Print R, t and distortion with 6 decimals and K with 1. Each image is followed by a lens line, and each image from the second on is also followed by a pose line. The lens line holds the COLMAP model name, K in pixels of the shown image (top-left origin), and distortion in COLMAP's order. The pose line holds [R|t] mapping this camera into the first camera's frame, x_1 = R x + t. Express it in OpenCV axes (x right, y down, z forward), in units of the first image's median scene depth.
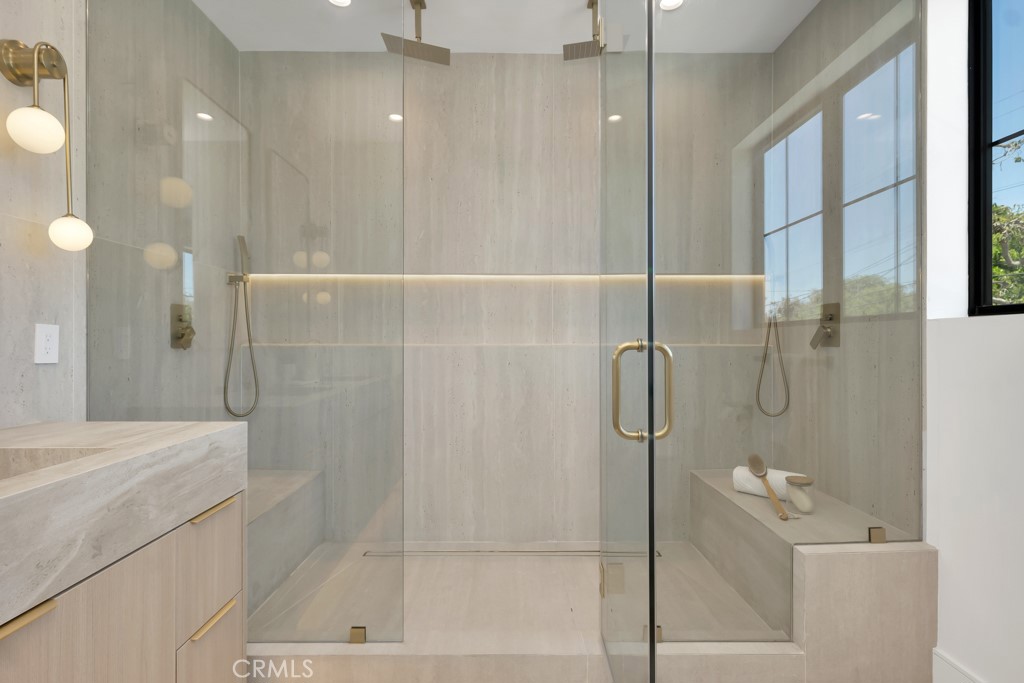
lens RADIAL K [[490.5, 0, 512.0], [0, 490.5, 341.5], [0, 0, 1]] dist [0.011996, -0.000772]
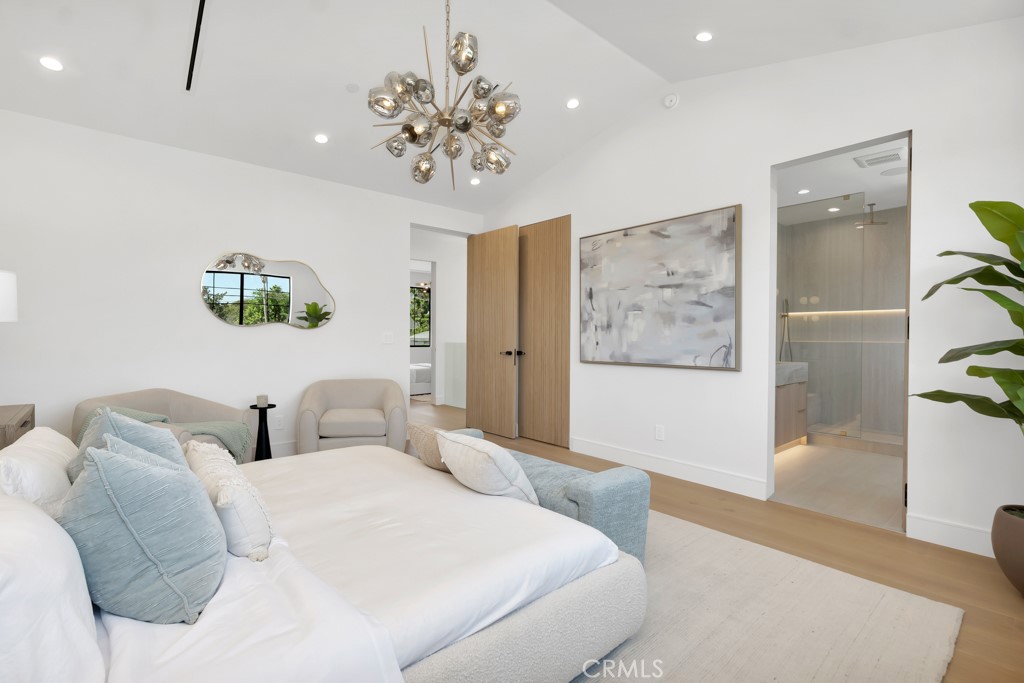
lens RADIAL K [[466.2, 0, 510.3], [0, 466.2, 338.2], [0, 0, 1]] dist [0.000057, 0.000139]
pose [[0.645737, 0.004860, -0.763545, 0.628240], [-0.005523, 0.999983, 0.001695, -0.006527], [0.763540, 0.003123, 0.645753, -2.752629]]
